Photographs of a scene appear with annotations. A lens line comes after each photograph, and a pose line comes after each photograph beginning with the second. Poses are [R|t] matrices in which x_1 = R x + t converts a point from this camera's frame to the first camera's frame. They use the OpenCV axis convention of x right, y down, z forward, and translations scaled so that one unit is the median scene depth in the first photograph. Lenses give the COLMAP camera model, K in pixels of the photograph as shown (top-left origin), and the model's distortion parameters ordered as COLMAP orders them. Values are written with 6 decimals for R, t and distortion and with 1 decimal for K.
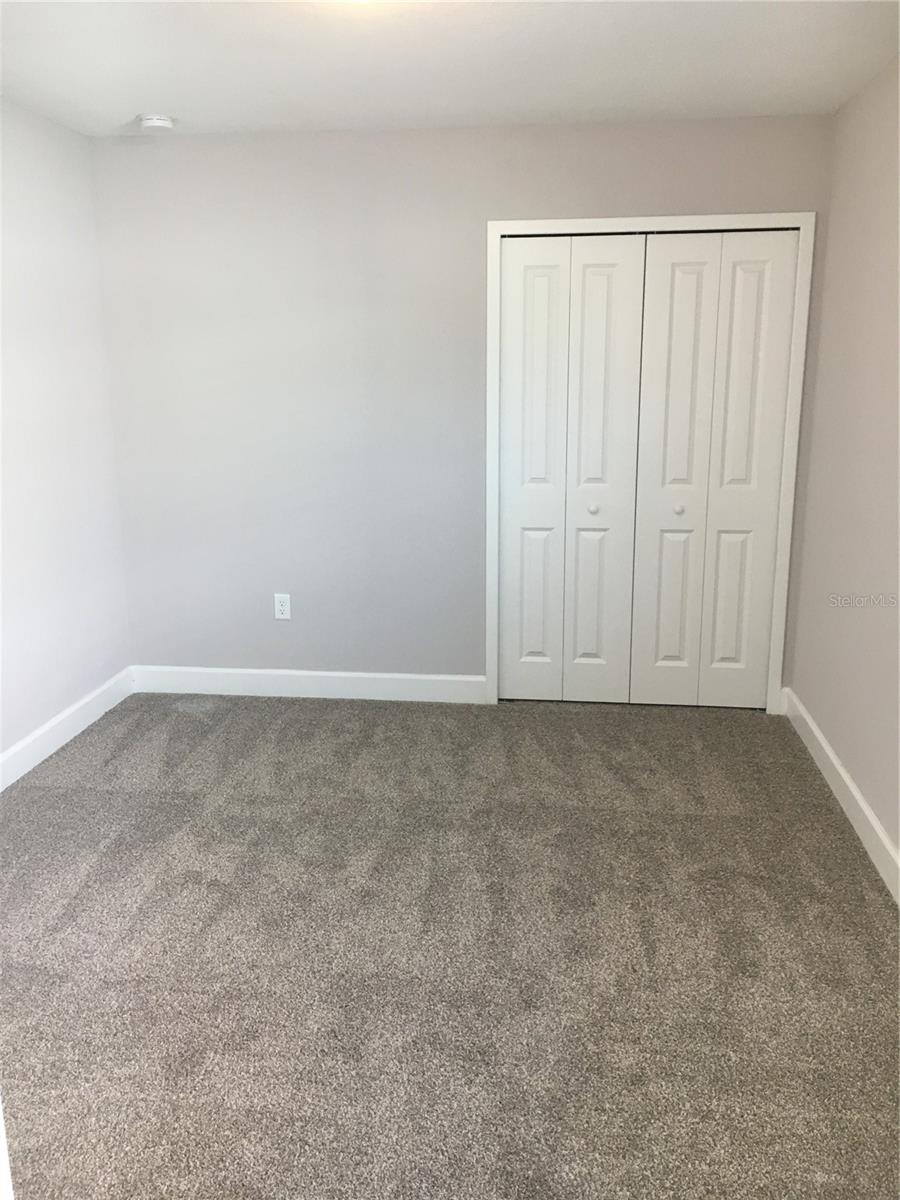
lens RADIAL K [[1024.0, 0, 453.4], [0, 1024.0, 599.8], [0, 0, 1]] dist [0.067142, -0.084416]
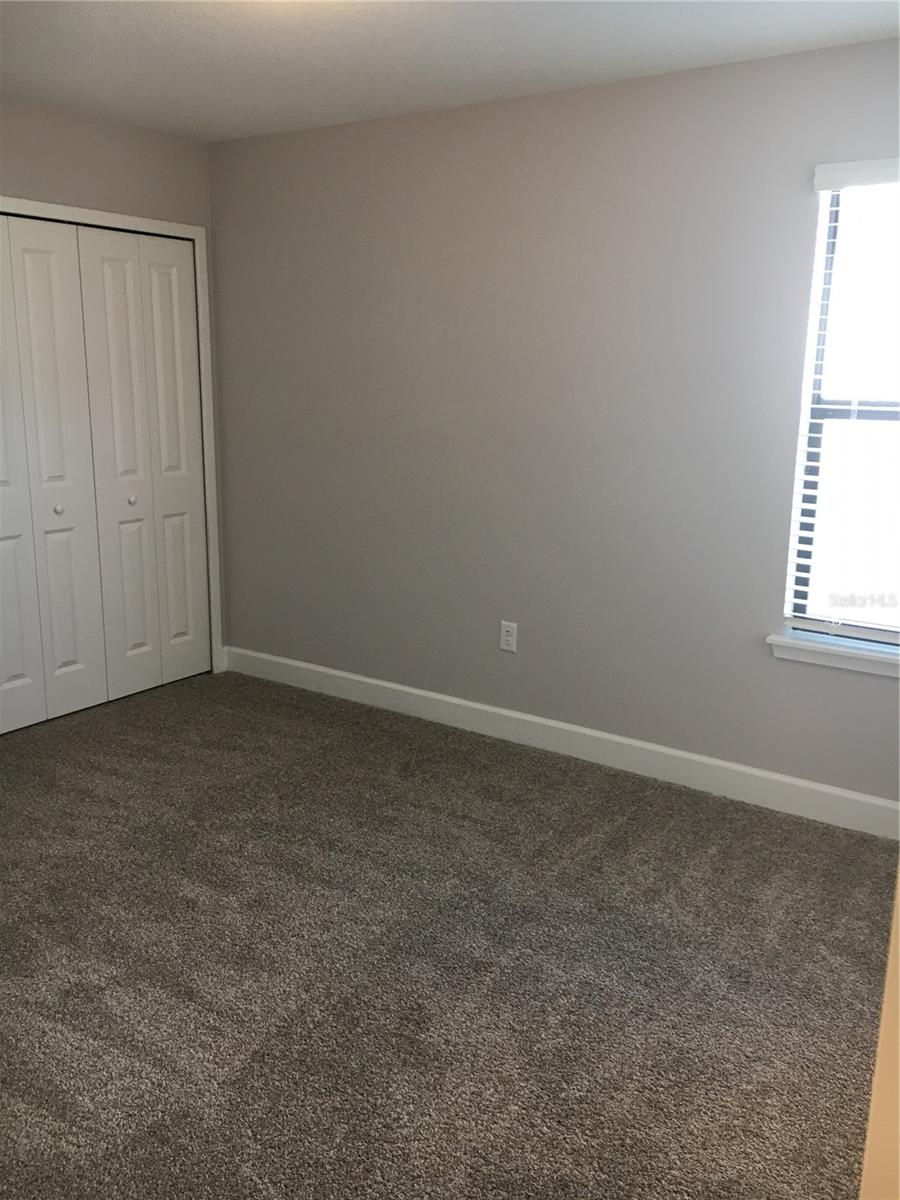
lens RADIAL K [[1024.0, 0, 452.6], [0, 1024.0, 594.7], [0, 0, 1]] dist [0.067142, -0.084416]
pose [[0.457673, -0.183320, 0.870017, -0.590568], [0.189289, 0.976171, 0.106112, -0.047130], [-0.868738, 0.116120, 0.481468, 0.257049]]
